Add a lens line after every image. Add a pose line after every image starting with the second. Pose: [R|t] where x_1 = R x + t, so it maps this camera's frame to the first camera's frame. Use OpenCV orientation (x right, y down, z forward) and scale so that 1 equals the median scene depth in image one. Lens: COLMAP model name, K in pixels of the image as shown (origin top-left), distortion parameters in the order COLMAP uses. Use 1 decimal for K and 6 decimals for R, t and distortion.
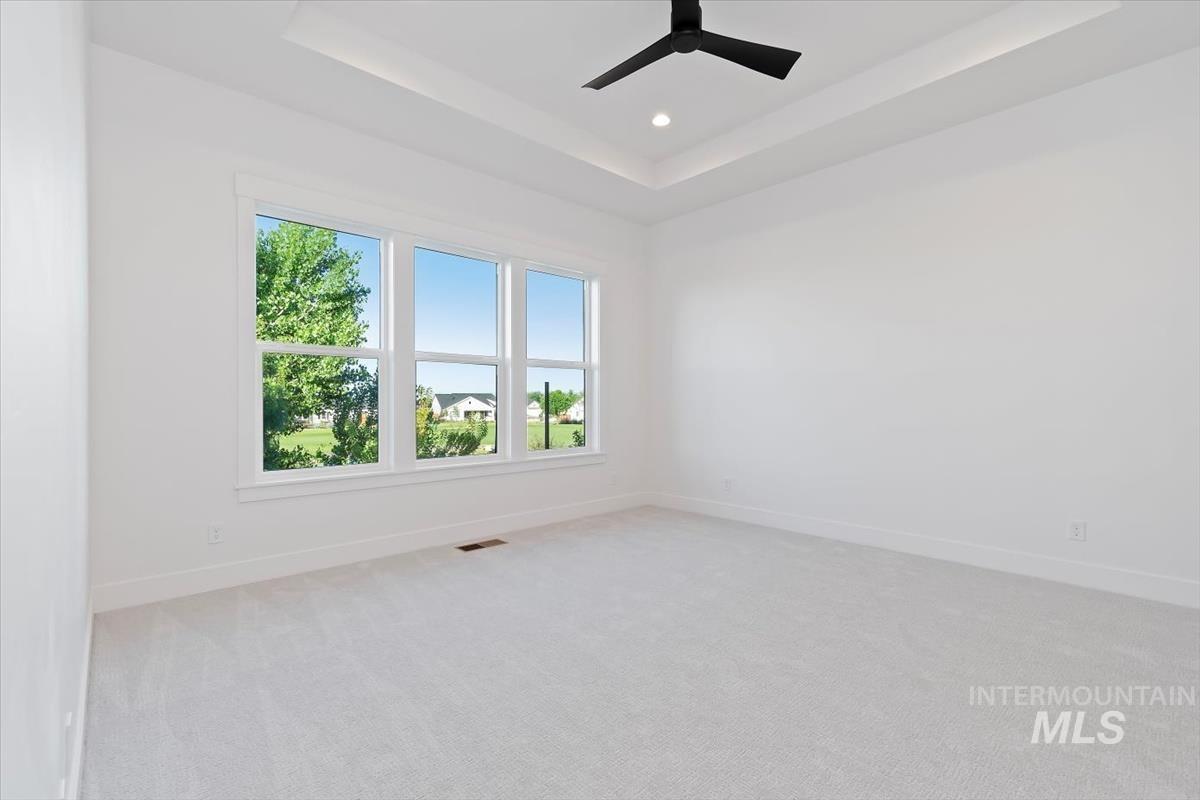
lens RADIAL K [[532.0, 0, 601.8], [0, 532.0, 406.8], [0, 0, 1]] dist [0.000587, -0.000126]
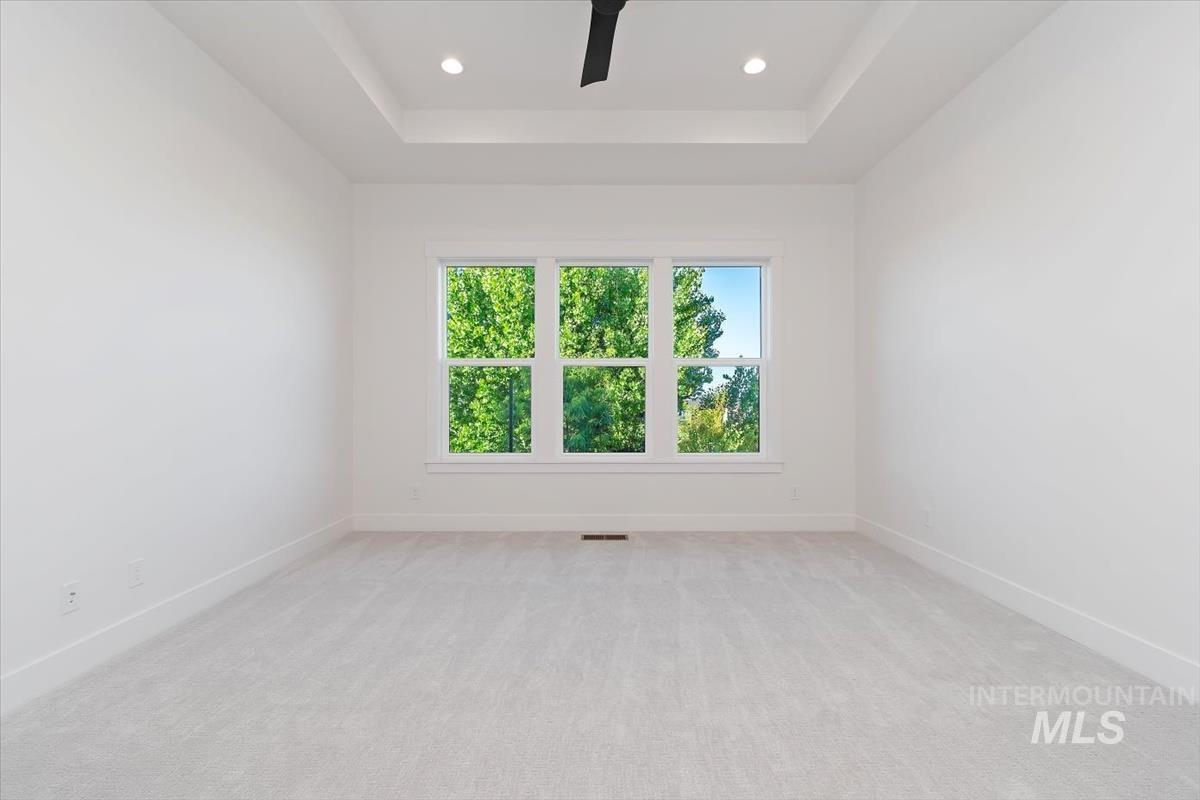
lens RADIAL K [[512.2, 0, 593.4], [0, 512.2, 403.8], [0, 0, 1]] dist [-0.001984, -0.000192]
pose [[0.725068, 0.006323, -0.688648, 0.444763], [-0.006263, 0.999977, 0.002588, -0.008923], [0.688649, 0.002436, 0.725091, 0.237834]]
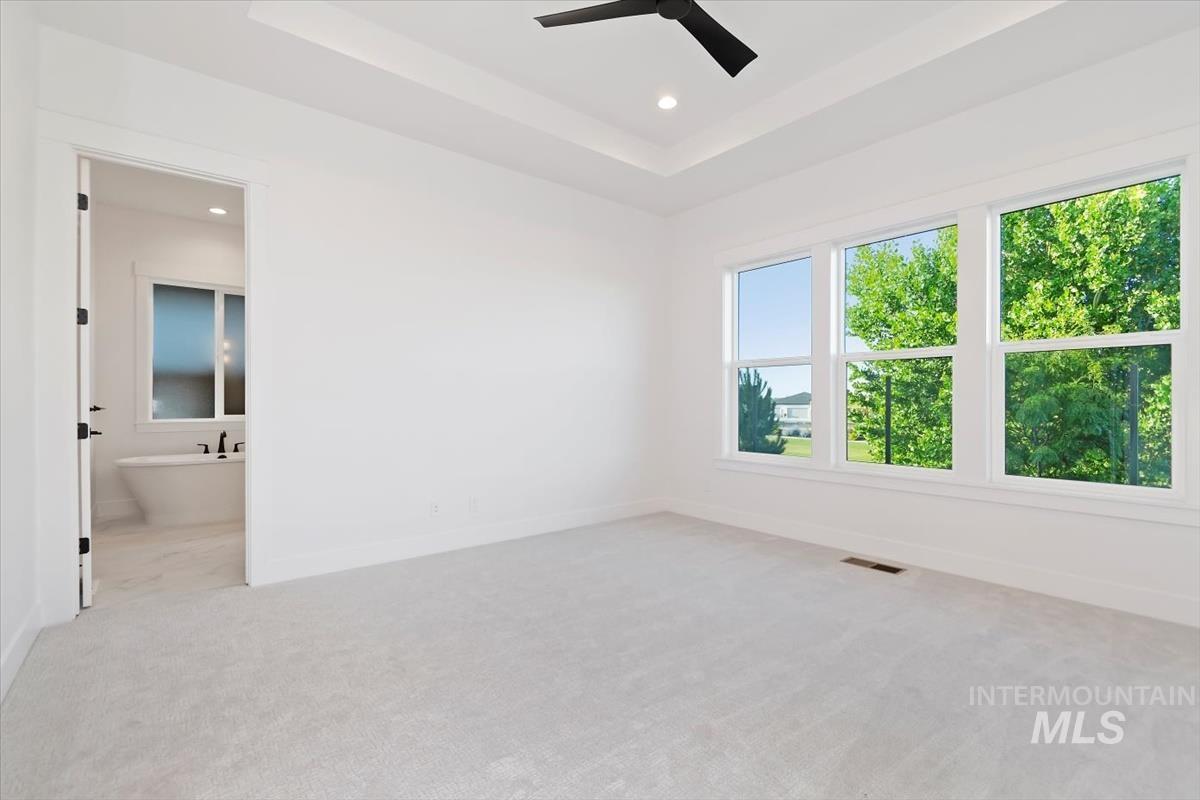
lens RADIAL K [[512.2, 0, 593.4], [0, 512.2, 403.8], [0, 0, 1]] dist [-0.001984, -0.000192]
pose [[-0.065676, 0.006865, -0.997817, 0.622207], [-0.005458, 0.999959, 0.007239, -0.010857], [0.997826, 0.005922, -0.065636, 0.570021]]
